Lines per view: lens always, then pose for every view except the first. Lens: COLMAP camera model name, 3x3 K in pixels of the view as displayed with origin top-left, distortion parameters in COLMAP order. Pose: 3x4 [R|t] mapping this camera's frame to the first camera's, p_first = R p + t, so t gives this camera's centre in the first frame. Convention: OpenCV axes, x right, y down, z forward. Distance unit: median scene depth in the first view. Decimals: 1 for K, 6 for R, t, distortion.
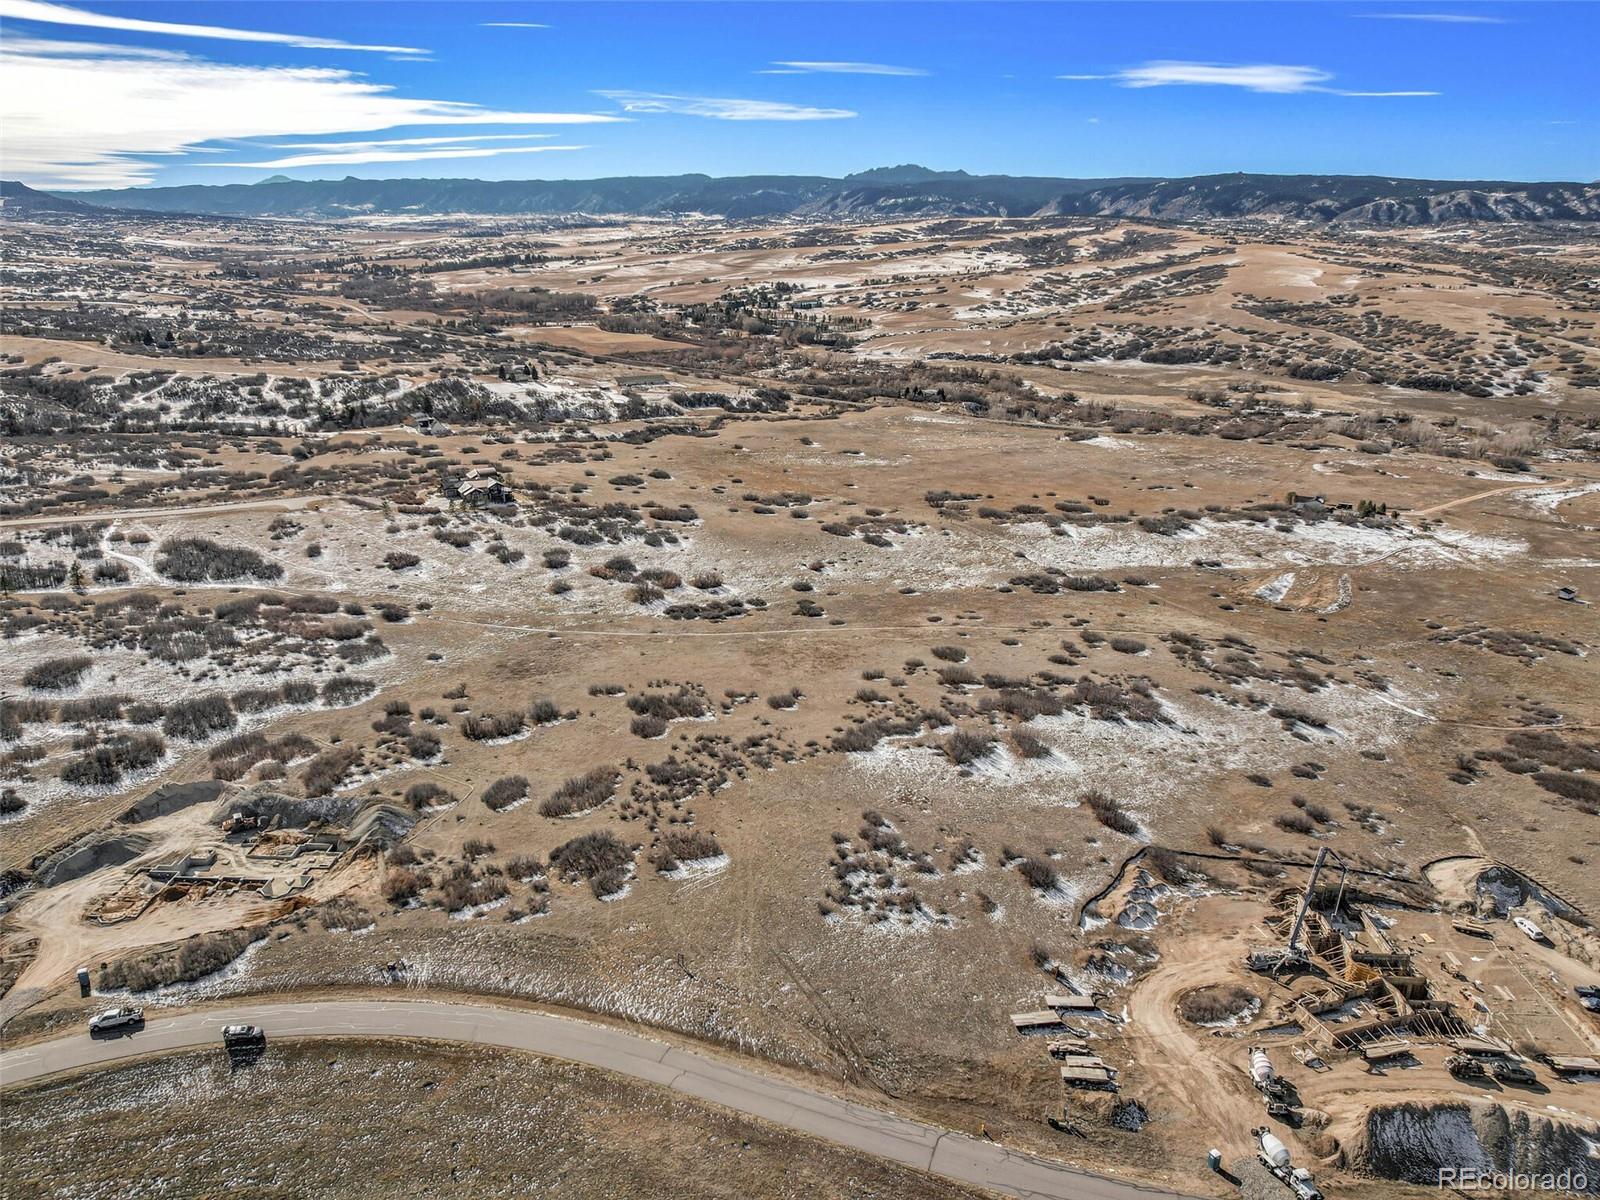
lens RADIAL K [[1144.5, 0, 806.5], [0, 1144.5, 602.6], [0, 0, 1]] dist [-0.066924, 0.055090]
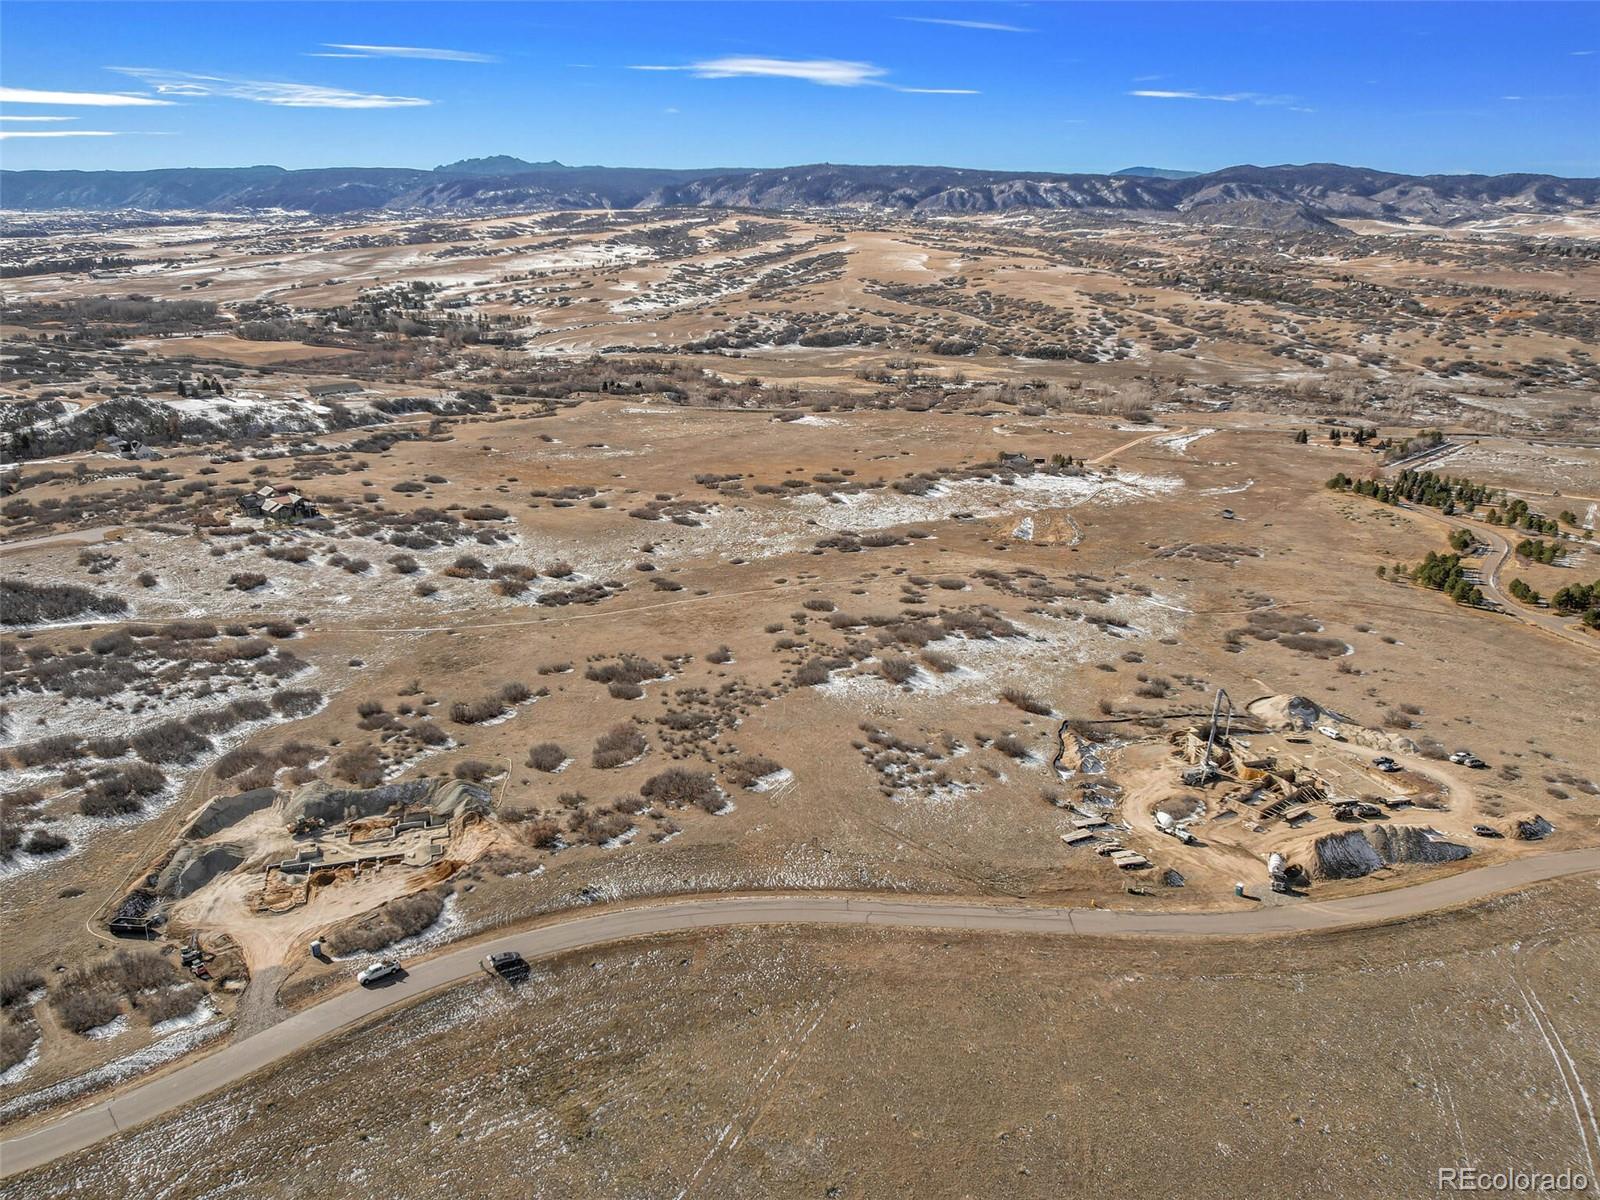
lens RADIAL K [[1144.5, 0, 806.6], [0, 1144.5, 599.1], [0, 0, 1]] dist [-0.066924, 0.055090]
pose [[0.944520, -0.109172, 0.309781, -0.132423], [0.107686, 0.993943, 0.021948, 0.005992], [-0.310301, 0.012628, 0.950554, -0.052191]]
